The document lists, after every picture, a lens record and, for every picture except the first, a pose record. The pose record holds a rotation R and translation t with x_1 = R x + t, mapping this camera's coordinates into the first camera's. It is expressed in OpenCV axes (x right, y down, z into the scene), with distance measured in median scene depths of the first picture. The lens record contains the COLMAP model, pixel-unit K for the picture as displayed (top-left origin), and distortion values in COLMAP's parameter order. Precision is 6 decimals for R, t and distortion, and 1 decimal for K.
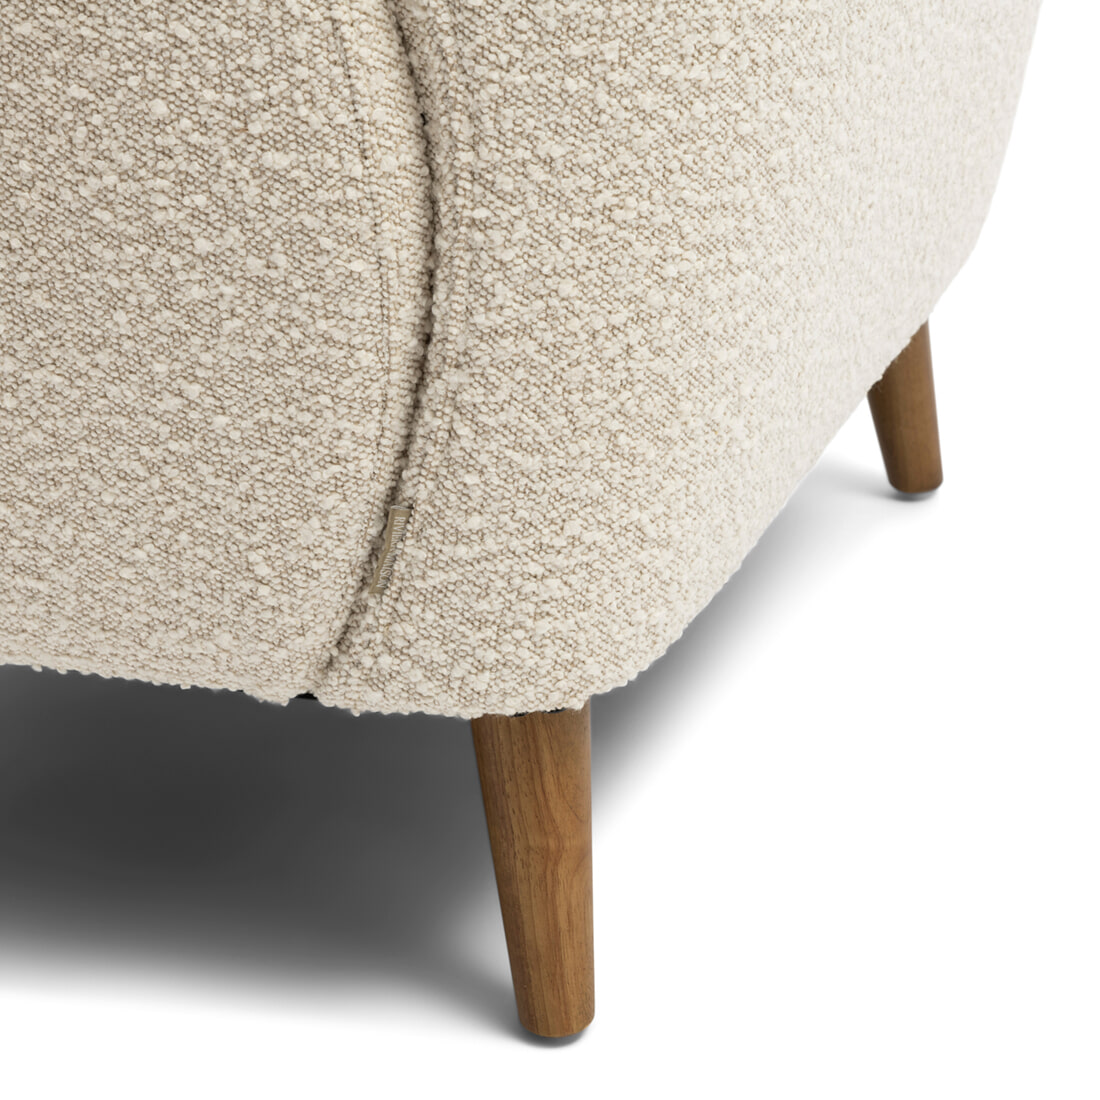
lens RADIAL K [[3221.4, 0, 547.2], [0, 3221.4, 549.7], [0, 0, 1]] dist [-0.006177, 0.000000]
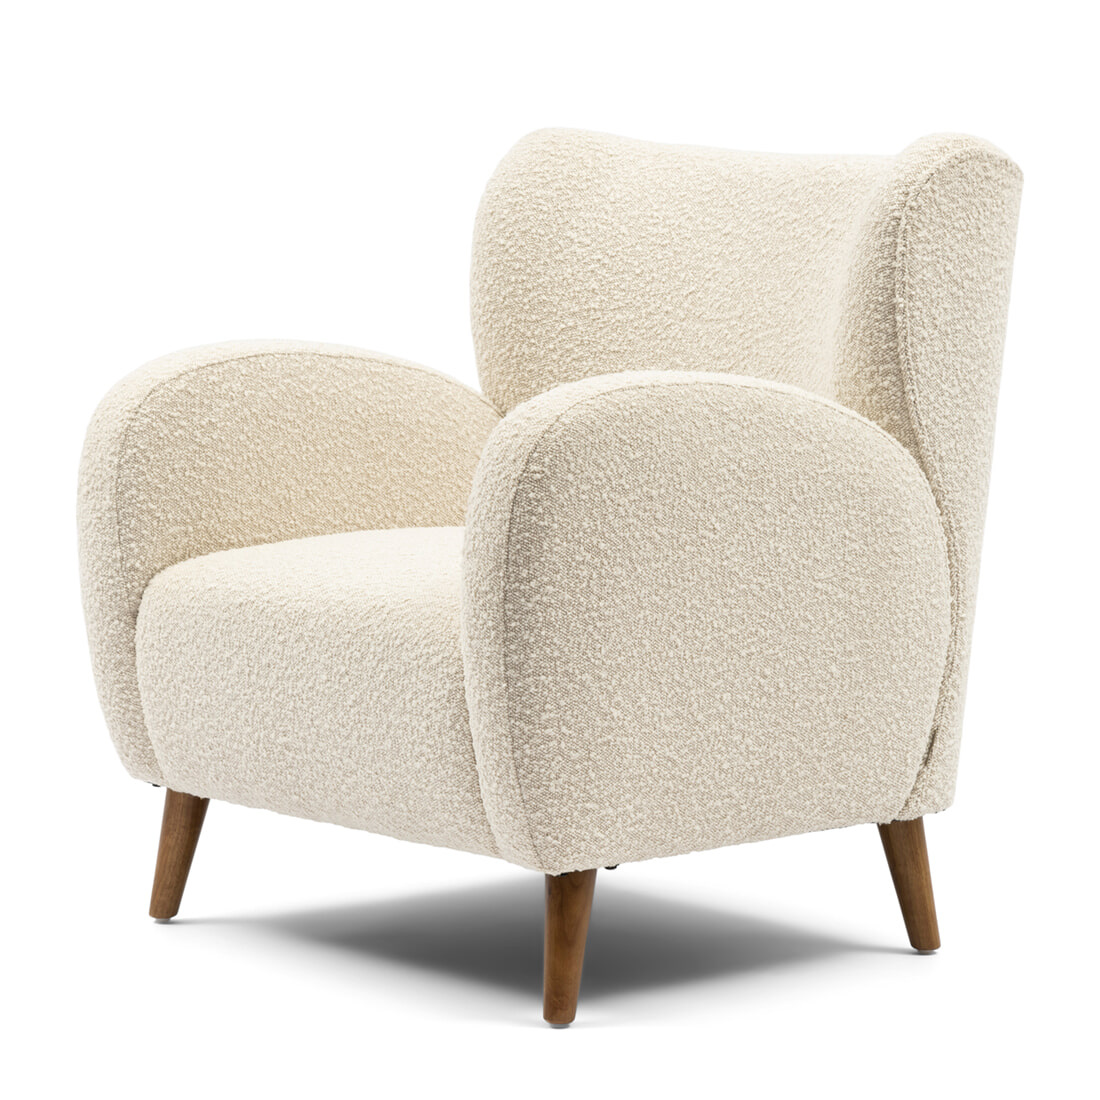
lens RADIAL K [[4276.6, 0, 552.2], [0, 4276.6, 646.8], [0, 0, 1]] dist [0.083734, 0.000000]
pose [[0.510009, -0.080280, 0.856414, -3.493633], [0.322872, 0.940701, -0.104094, 0.204448], [-0.797273, 0.329601, 0.505687, -0.654566]]
